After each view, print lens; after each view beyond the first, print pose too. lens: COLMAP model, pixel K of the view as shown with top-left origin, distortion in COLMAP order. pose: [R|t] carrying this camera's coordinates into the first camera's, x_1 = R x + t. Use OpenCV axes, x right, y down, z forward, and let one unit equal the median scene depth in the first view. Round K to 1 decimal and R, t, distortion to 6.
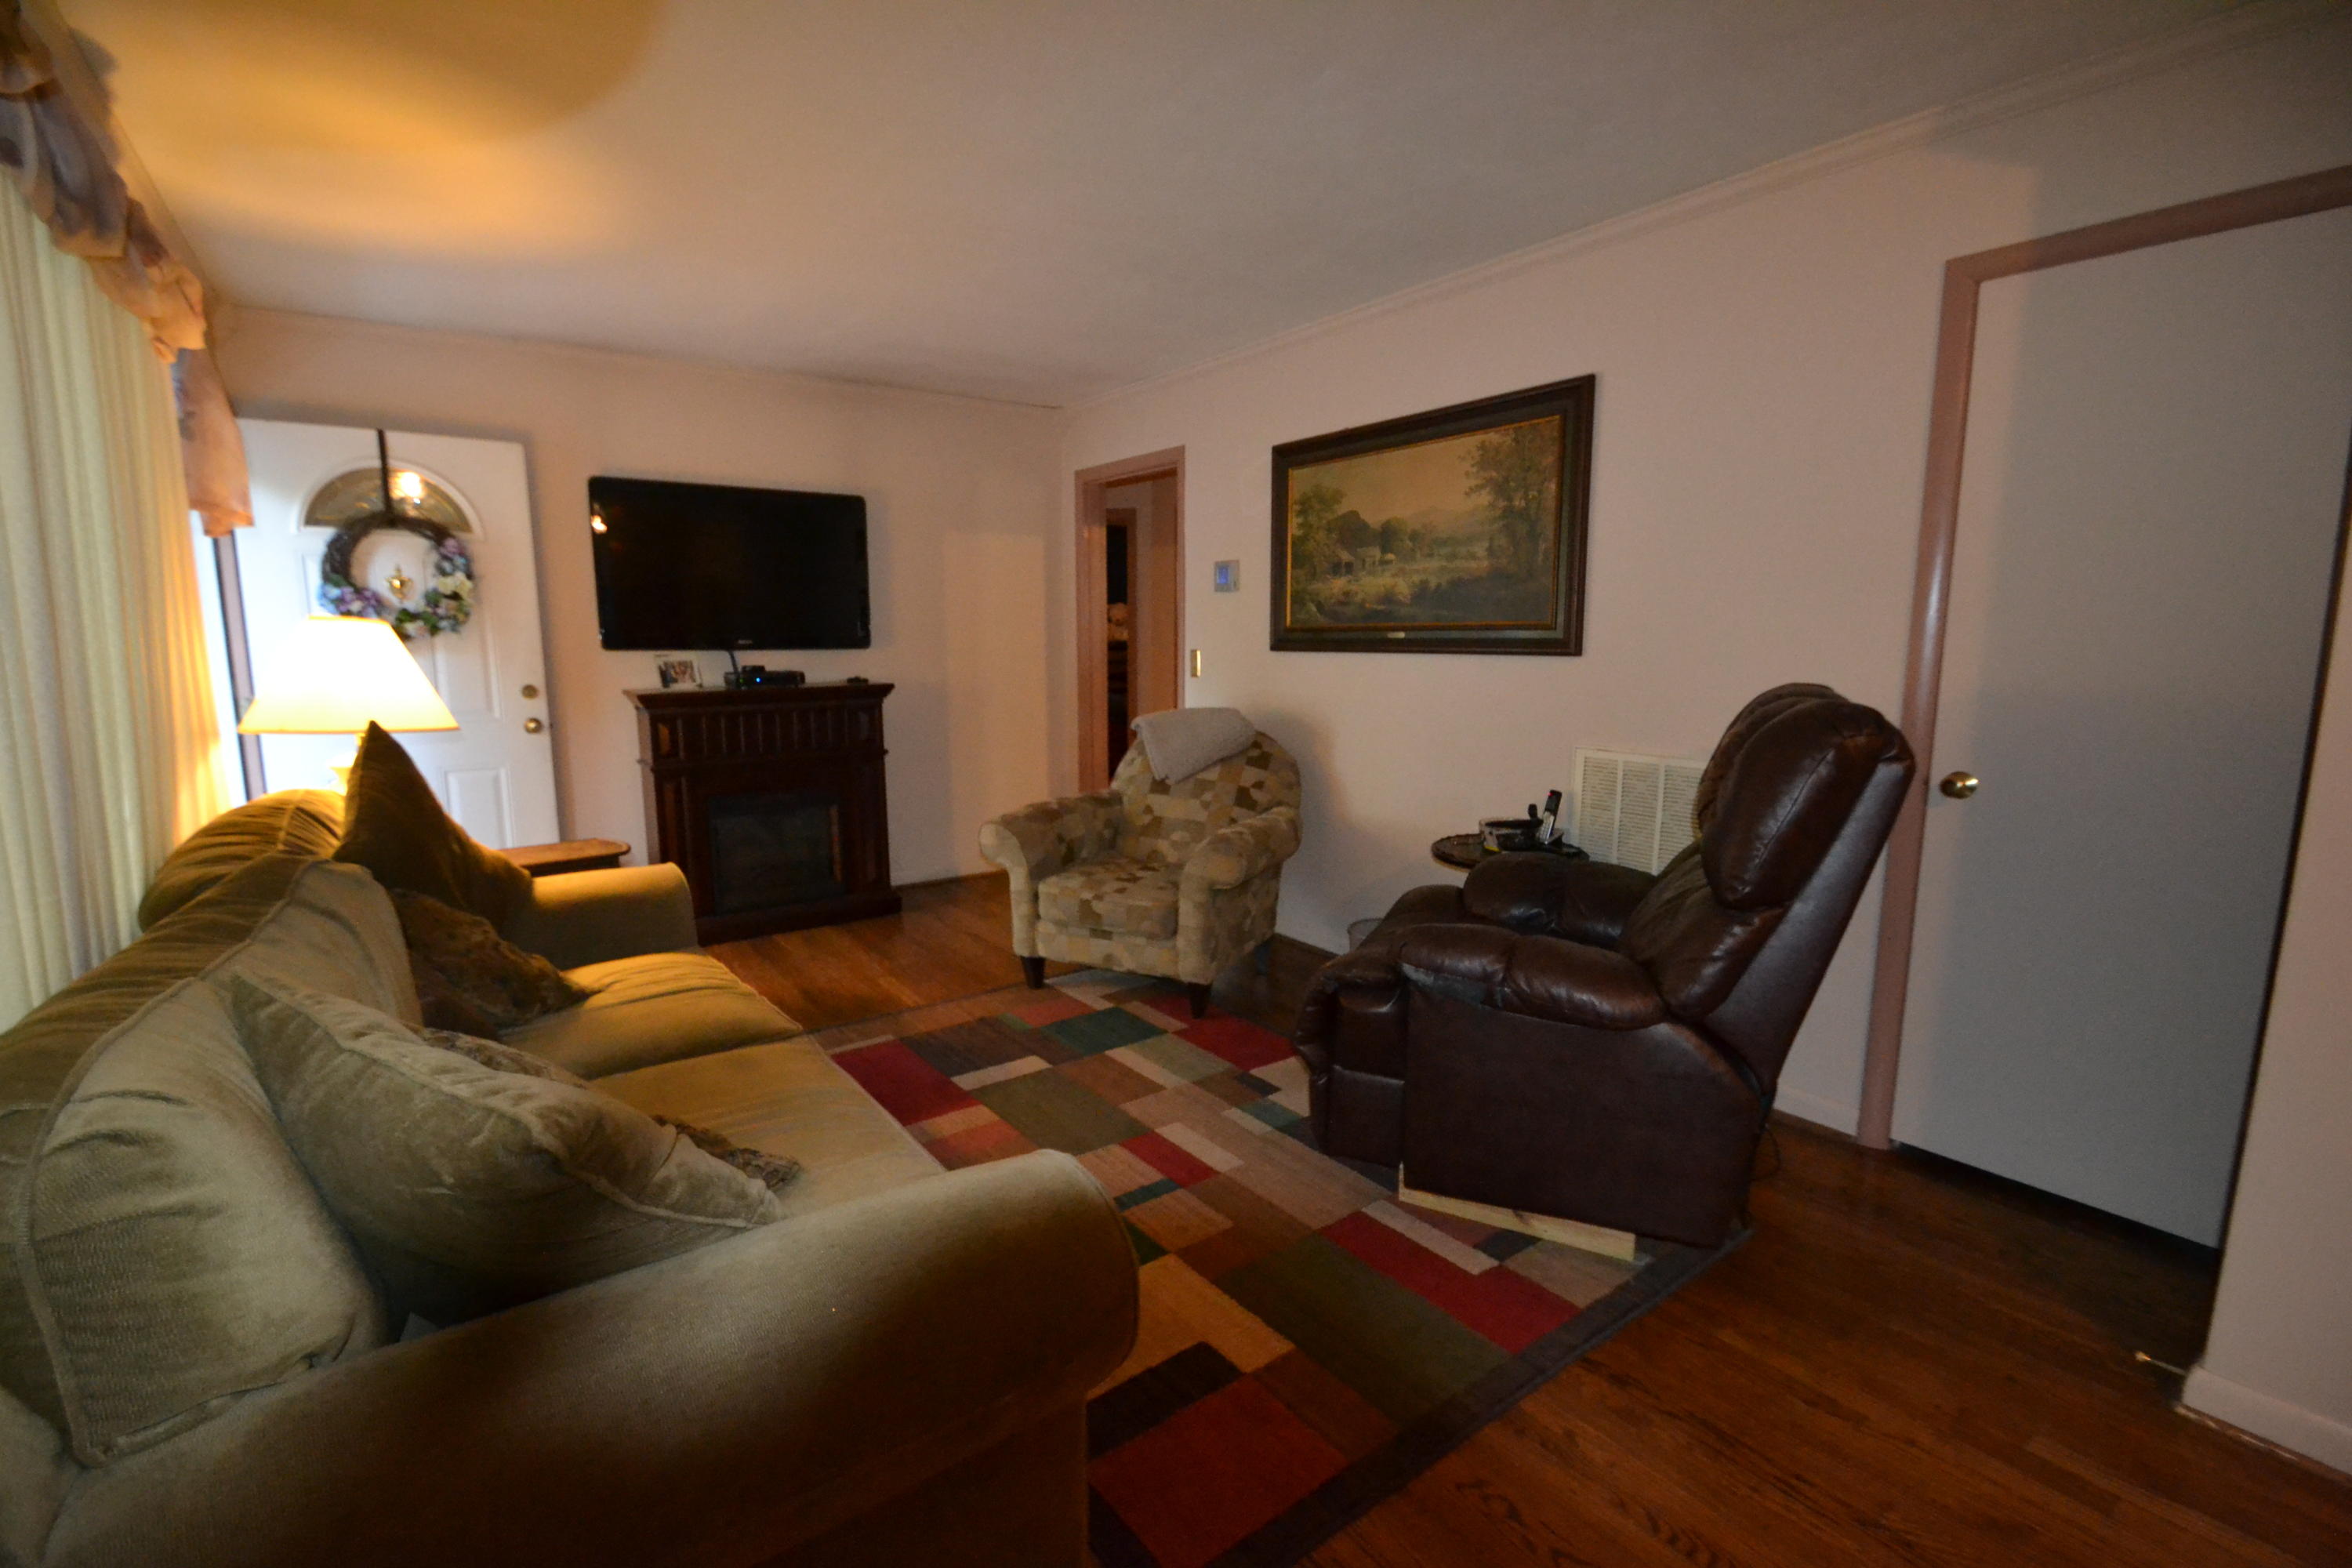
lens RADIAL K [[1047.6, 0, 1141.7], [0, 1047.6, 785.9], [0, 0, 1]] dist [0.014164, -0.013931]
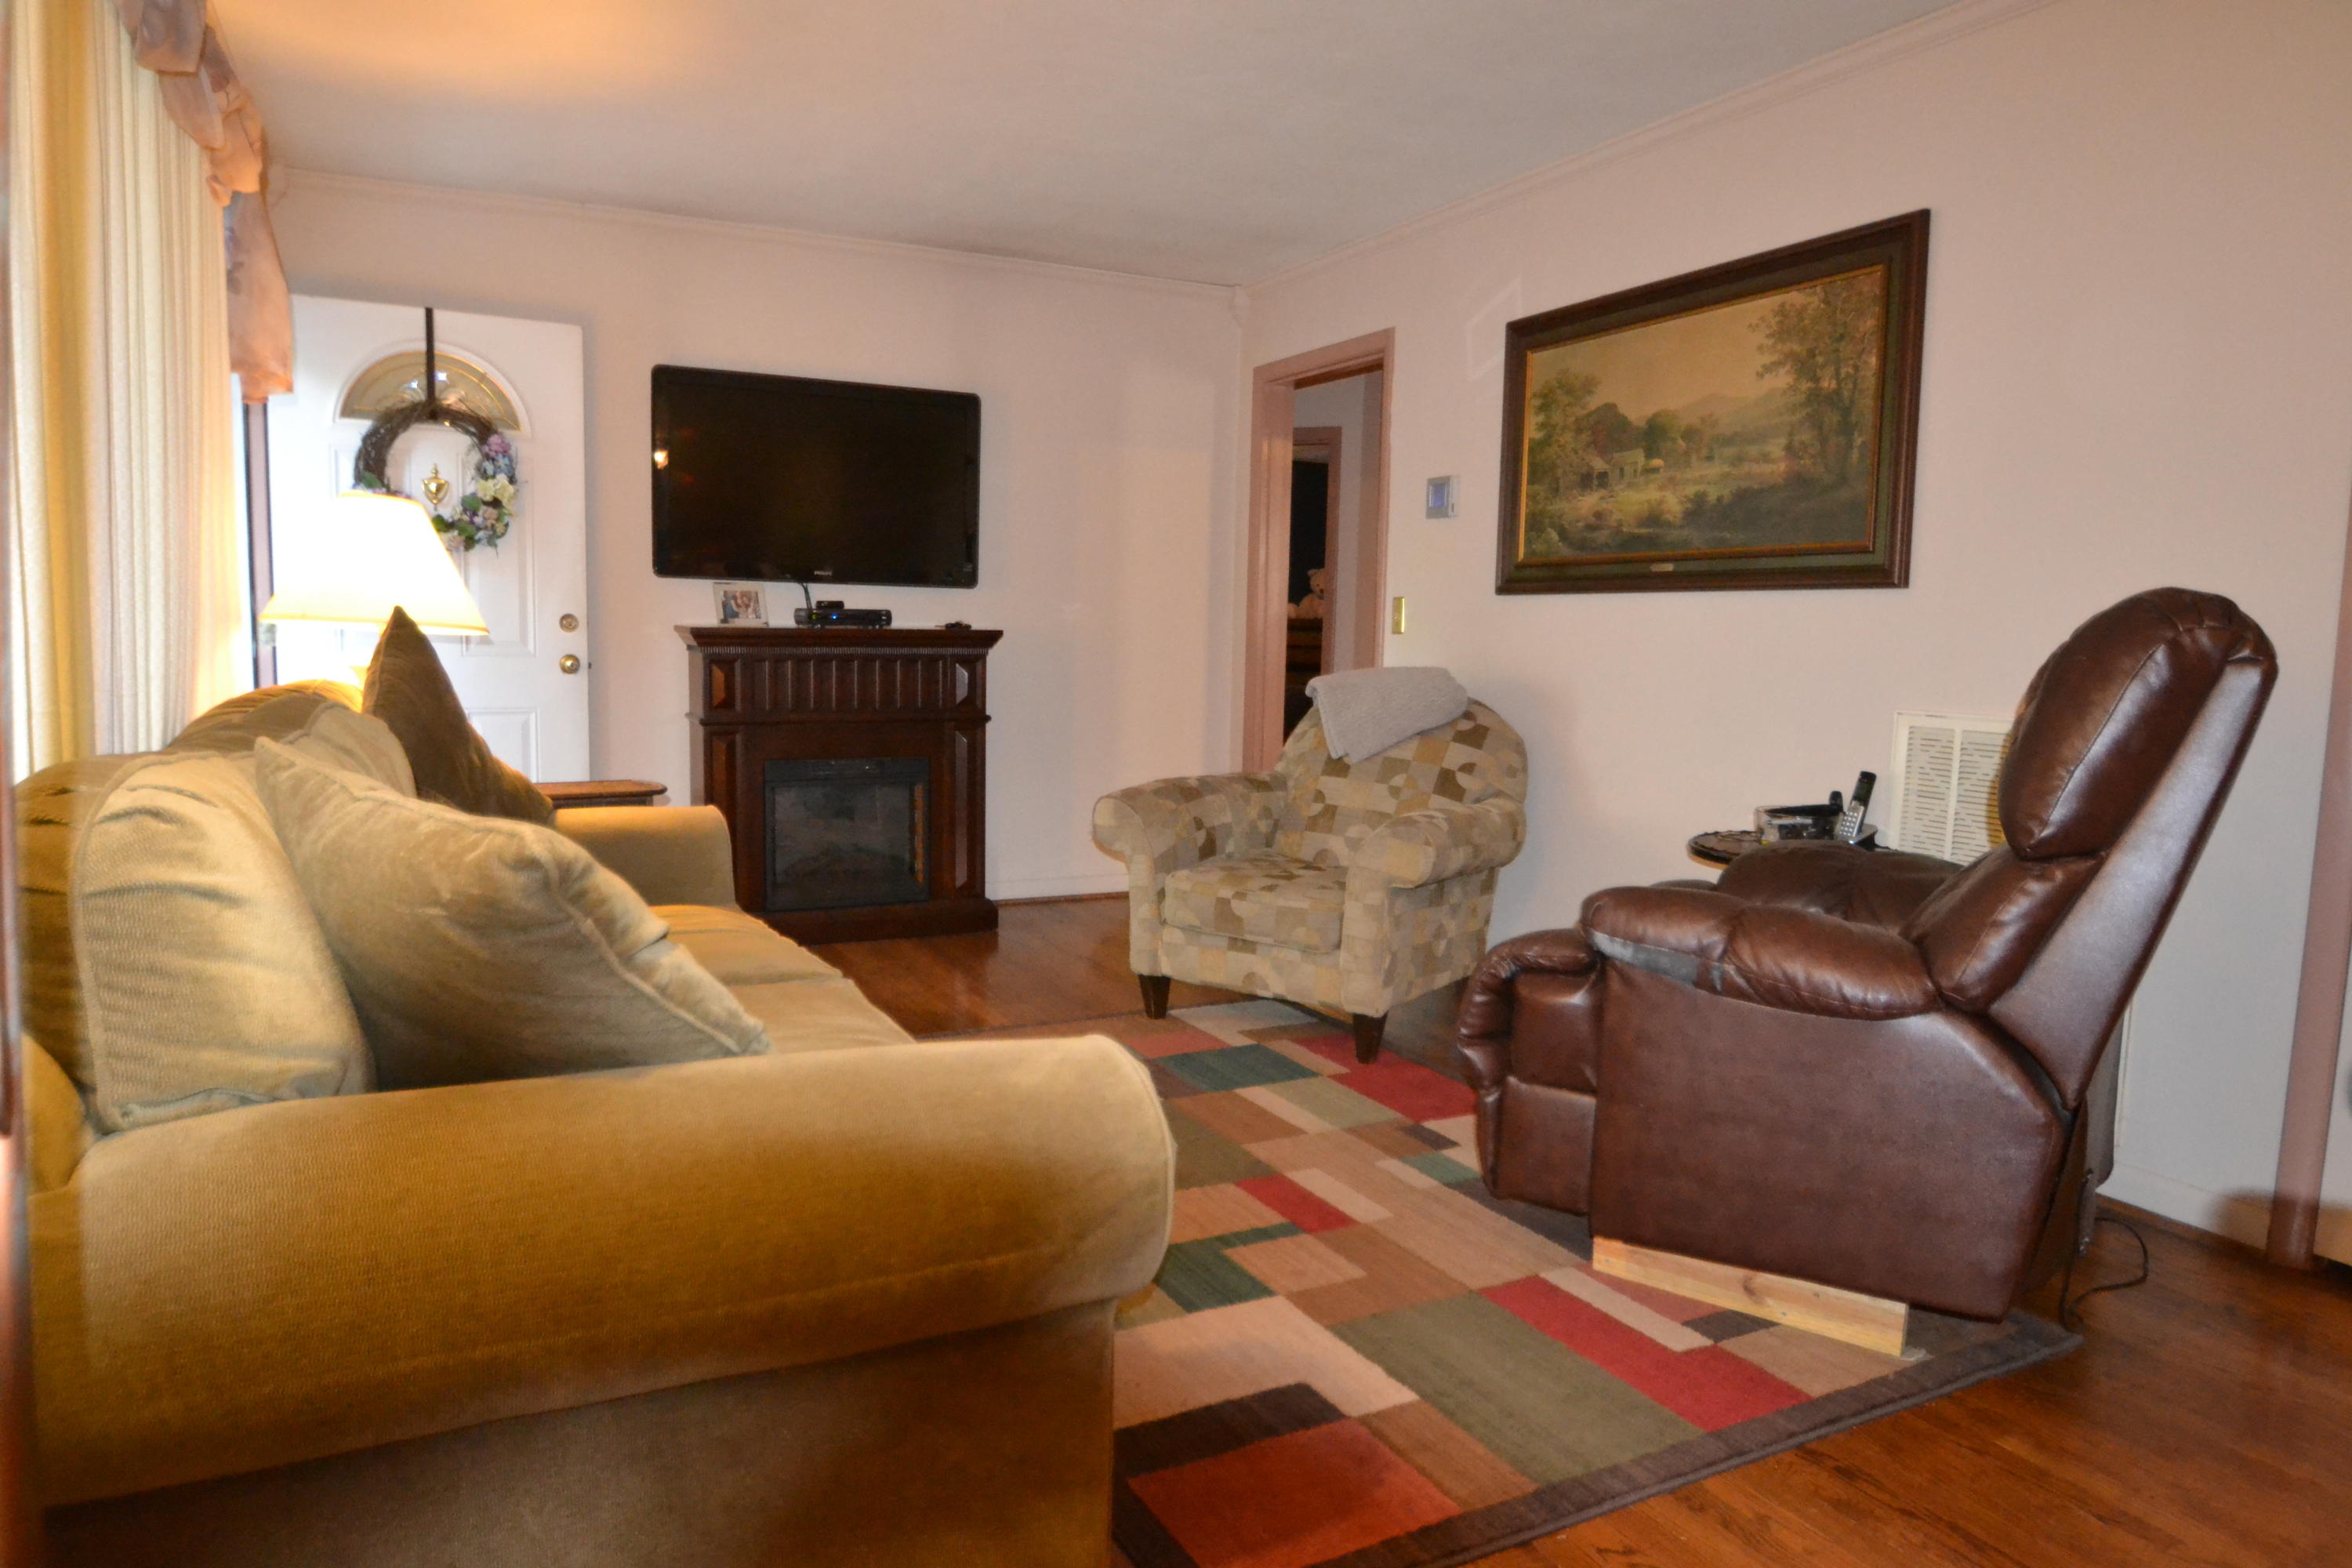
lens RADIAL K [[1462.8, 0, 1147.2], [0, 1462.8, 786.3], [0, 0, 1]] dist [-0.025710, -0.001831]
pose [[0.987889, 0.042156, -0.149325, 0.045812], [-0.048111, 0.998175, -0.036487, 0.066736], [0.147515, 0.043229, 0.988115, -0.061474]]
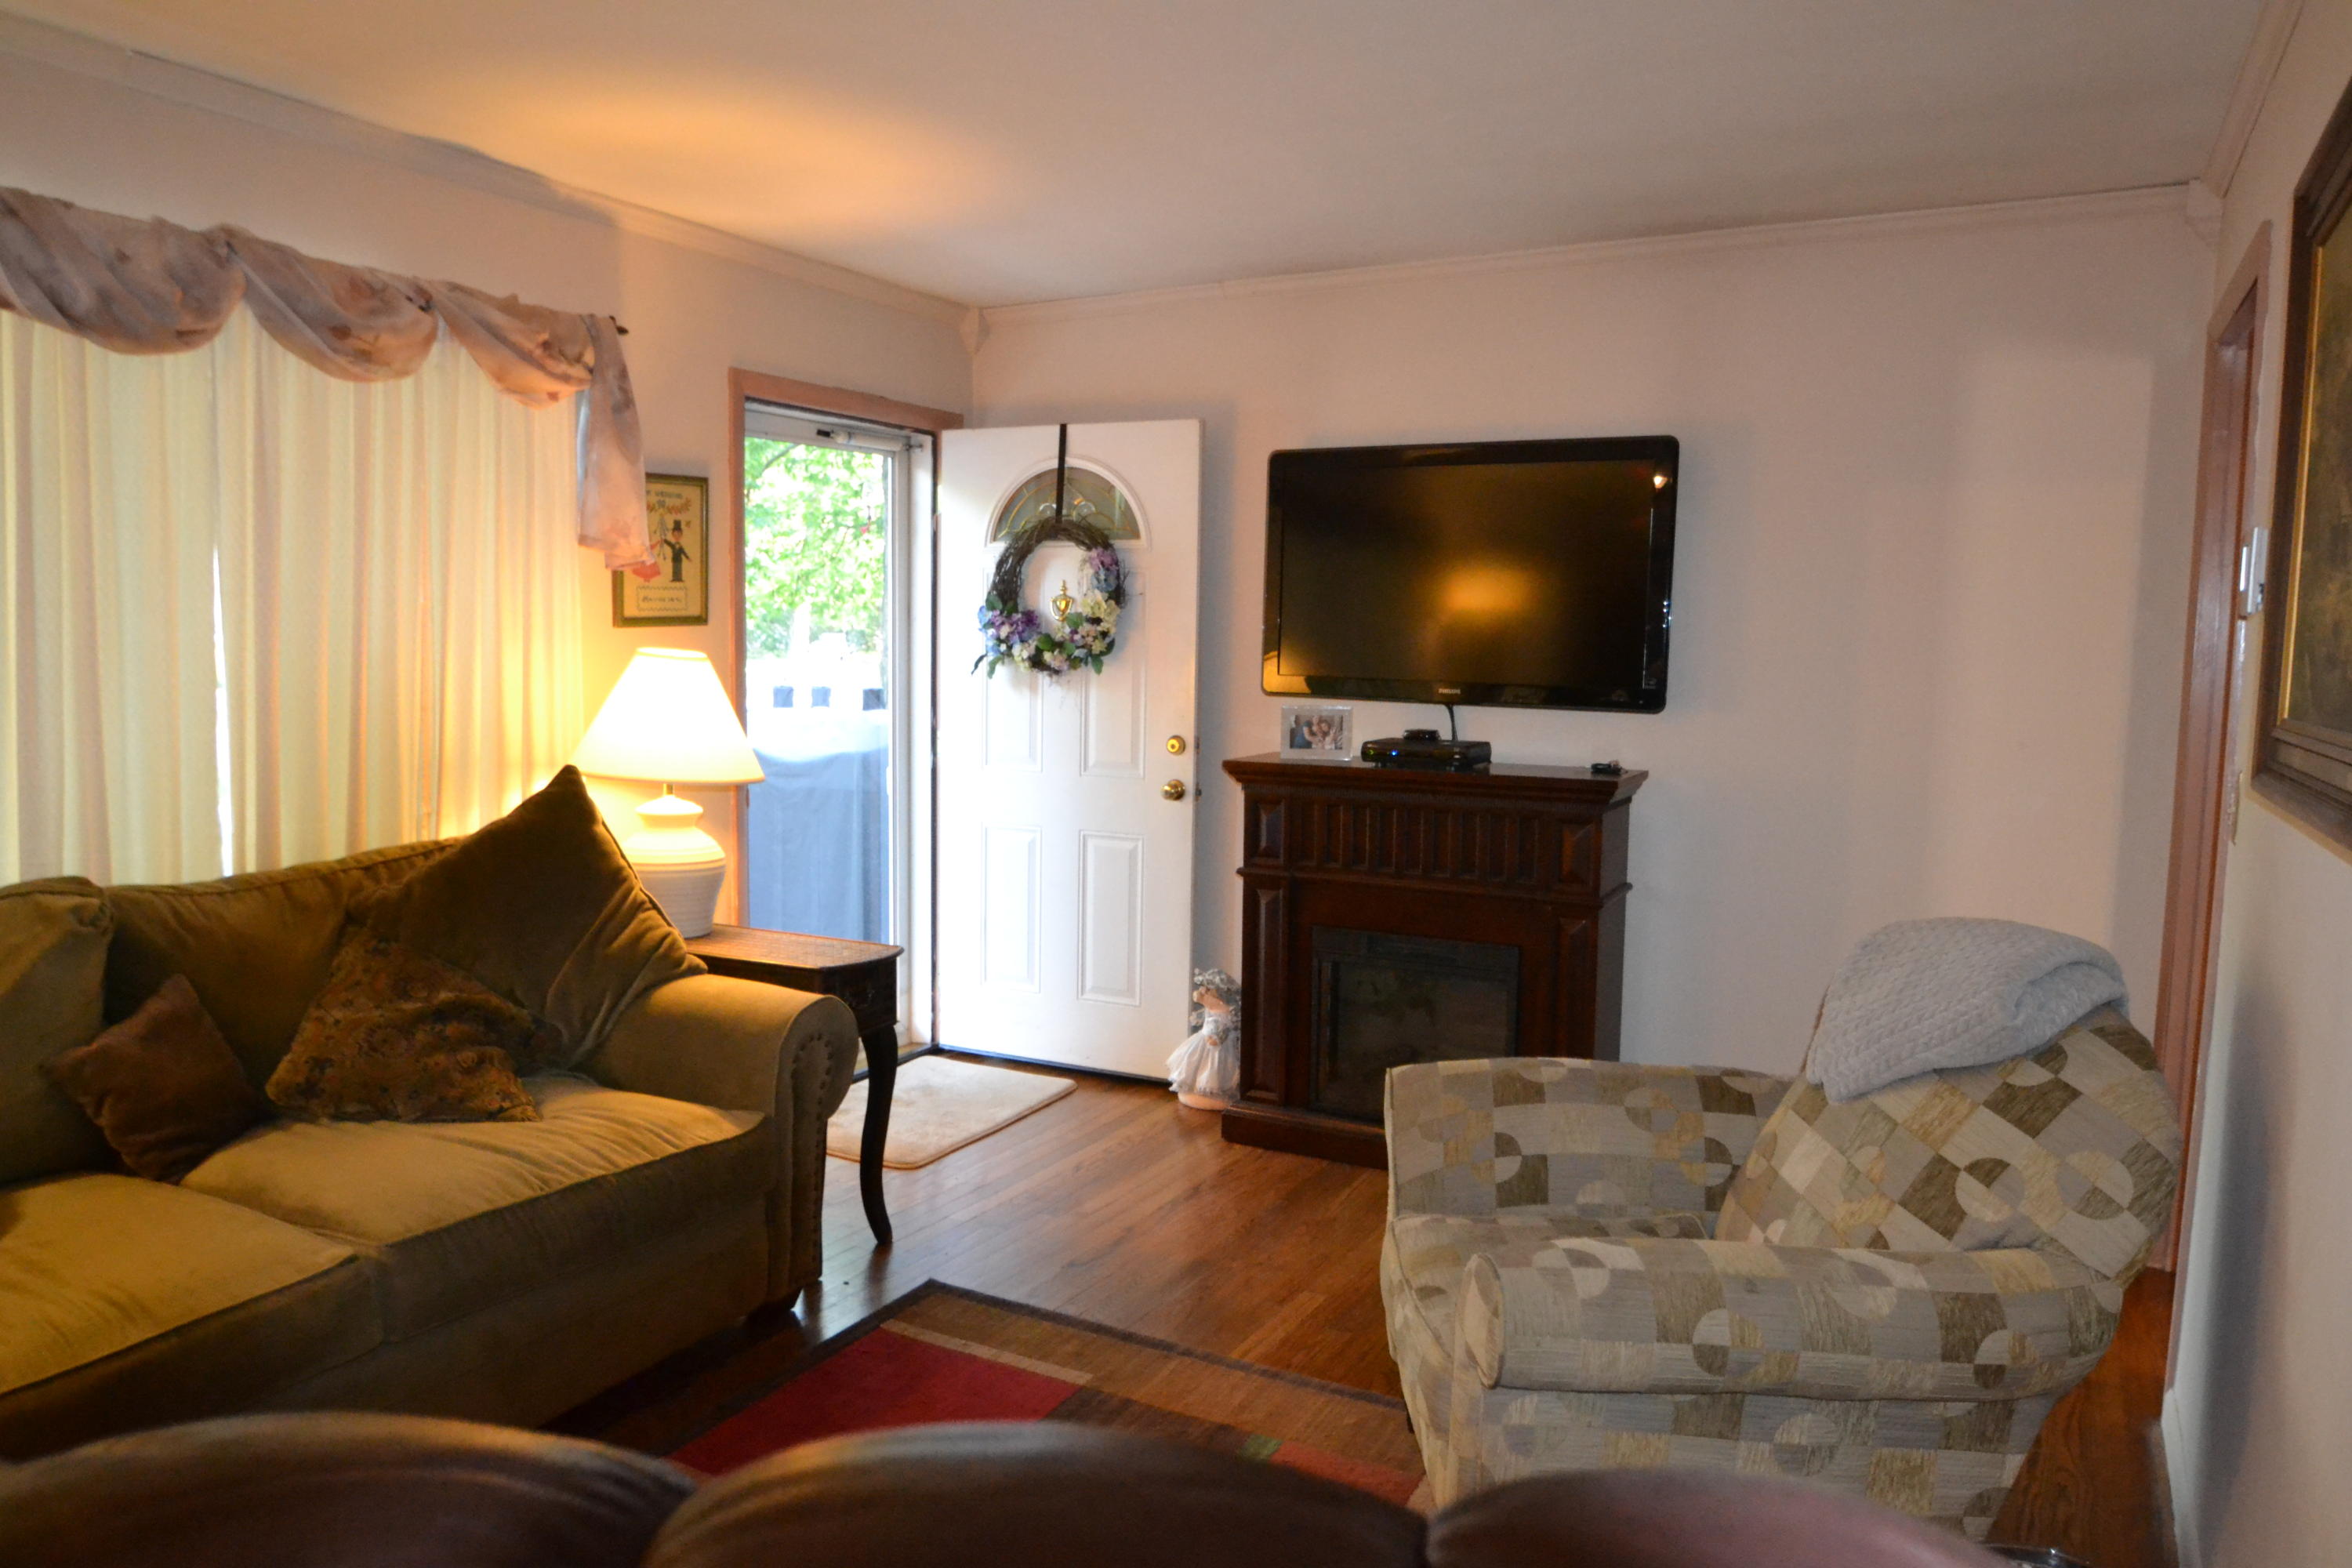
lens RADIAL K [[1581.7, 0, 1146.3], [0, 1581.7, 783.8], [0, 0, 1]] dist [-0.032821, 0.001701]
pose [[0.435964, 0.098537, -0.894553, 0.482248], [-0.151058, 0.987898, 0.035201, -0.113105], [0.887196, 0.119783, 0.445573, 0.552965]]
